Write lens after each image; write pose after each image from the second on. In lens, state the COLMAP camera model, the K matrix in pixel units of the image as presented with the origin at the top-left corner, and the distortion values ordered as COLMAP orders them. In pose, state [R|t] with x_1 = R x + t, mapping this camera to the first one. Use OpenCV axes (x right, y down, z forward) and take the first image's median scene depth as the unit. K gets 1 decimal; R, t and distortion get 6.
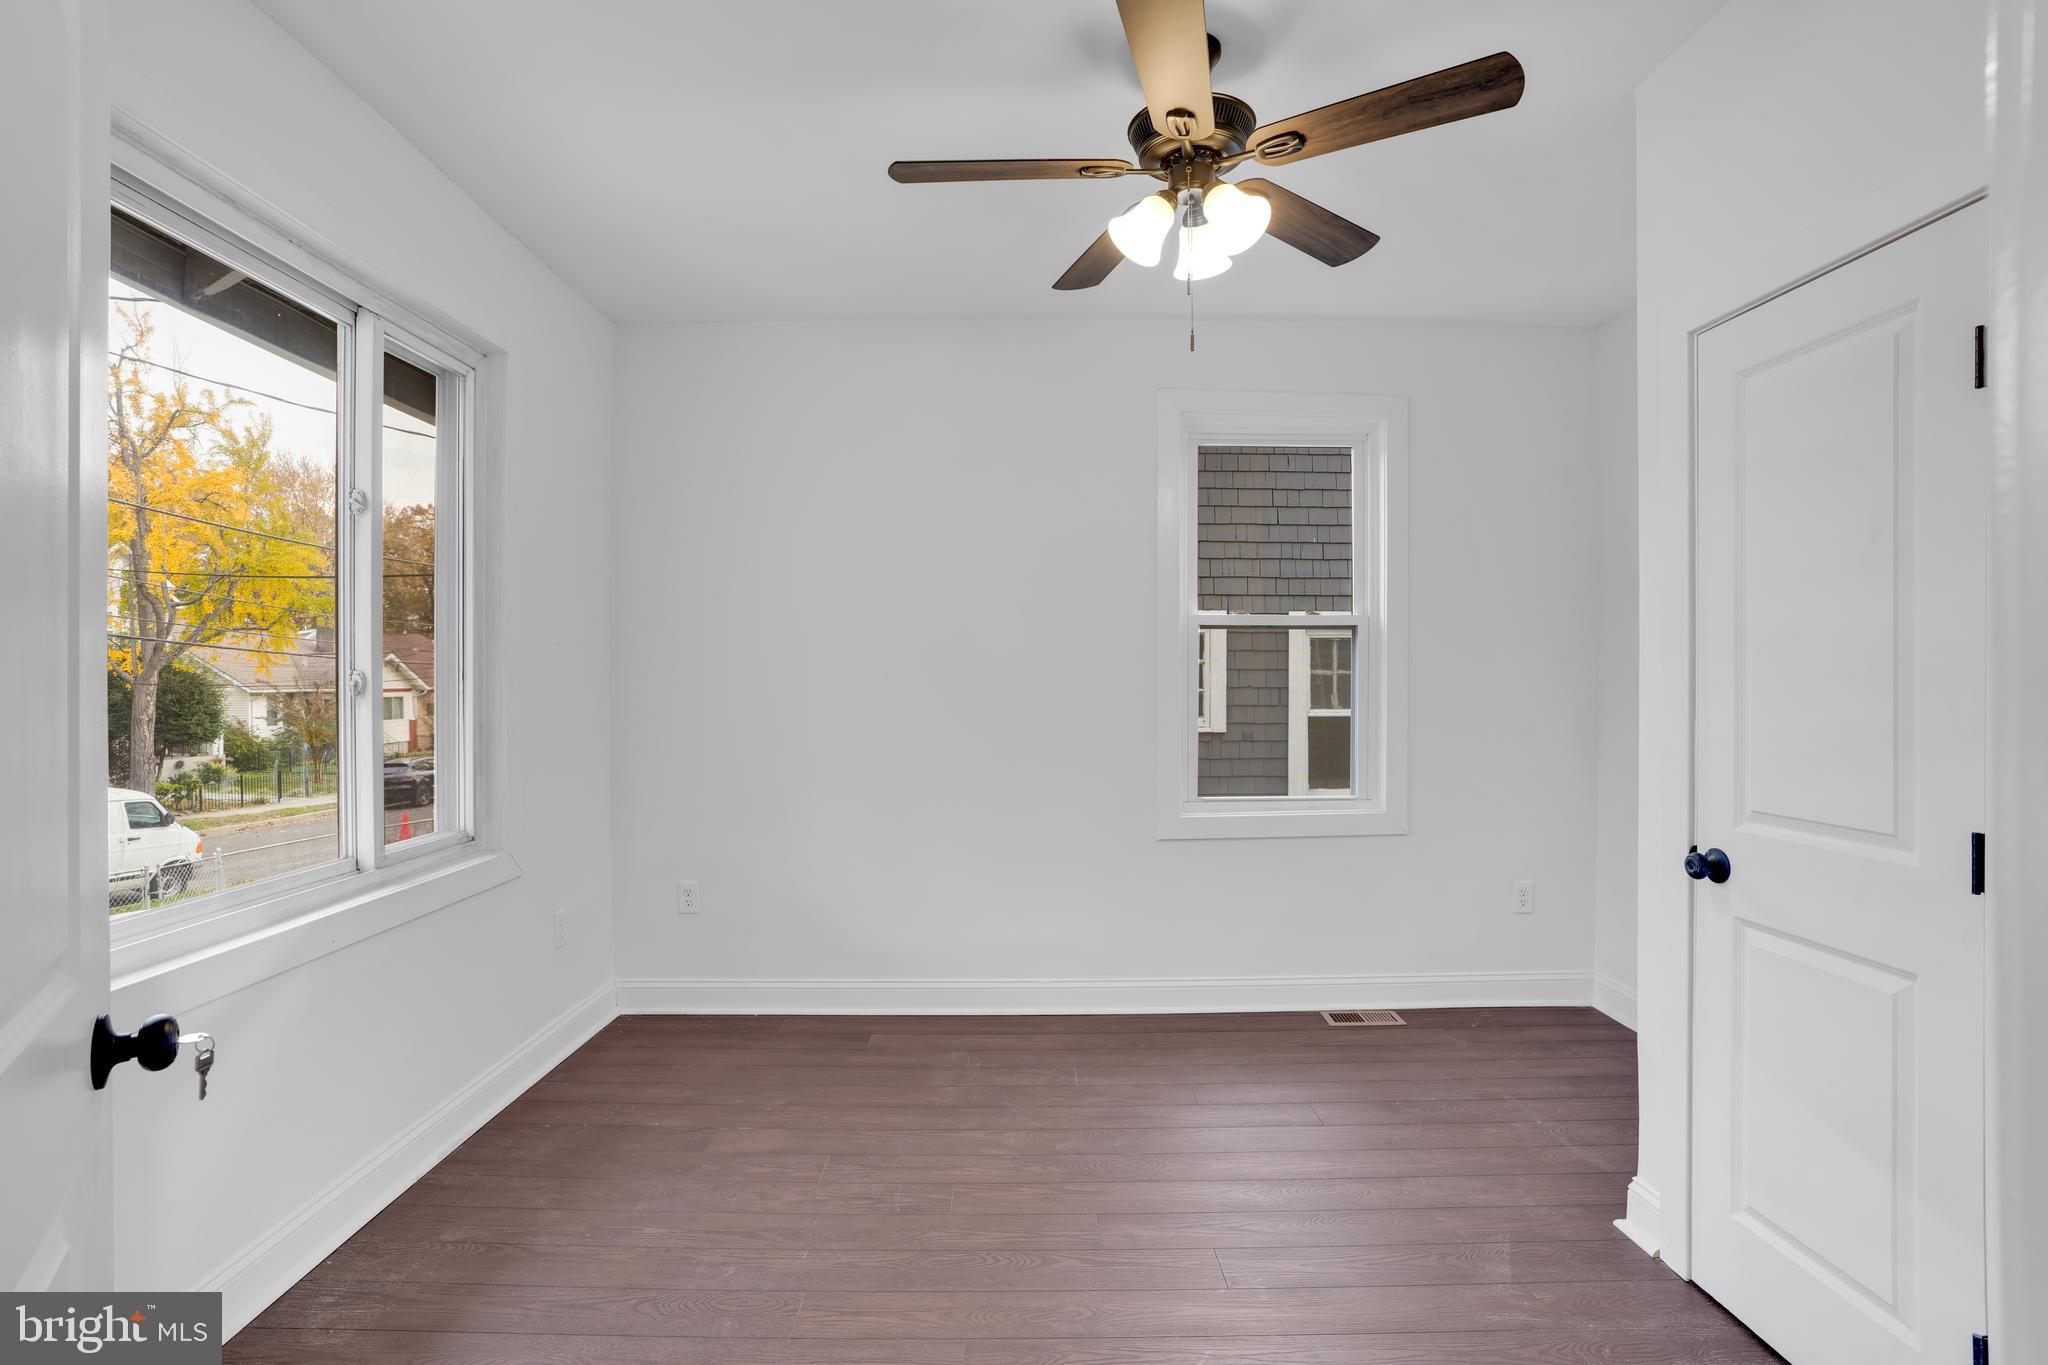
lens RADIAL K [[1030.2, 0, 1013.4], [0, 1030.2, 675.0], [0, 0, 1]] dist [-0.004064, -0.000569]
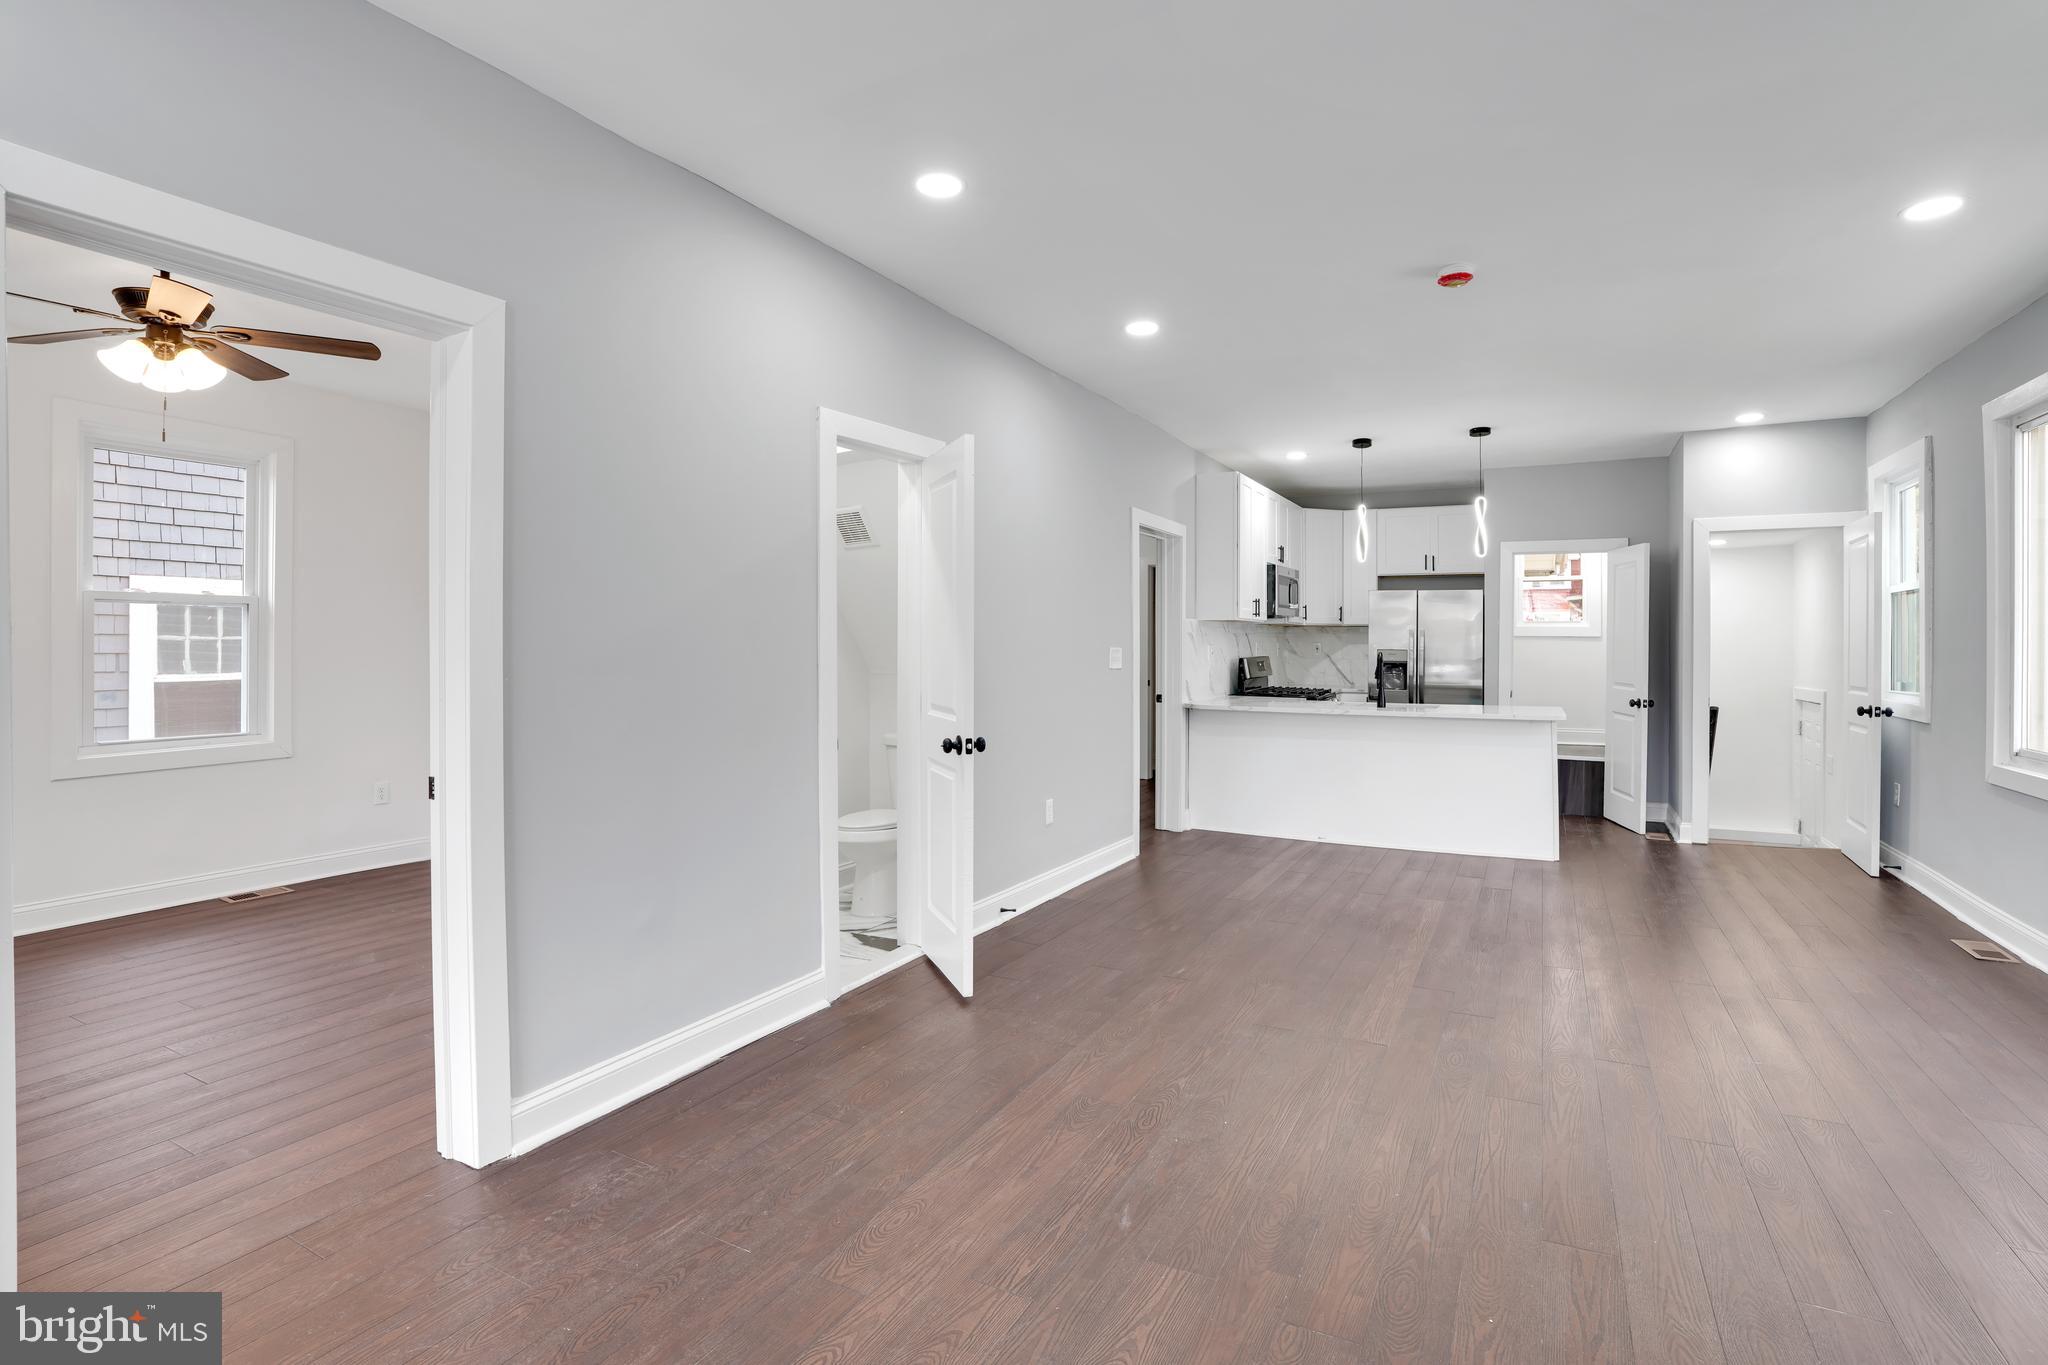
lens RADIAL K [[963.5, 0, 1020.4], [0, 963.5, 652.8], [0, 0, 1]] dist [-0.095423, 0.037599]
pose [[0.486437, -0.004941, 0.873702, -0.073287], [-0.005724, 0.999945, 0.008841, -0.000462], [-0.873697, -0.009302, 0.486382, -0.151568]]
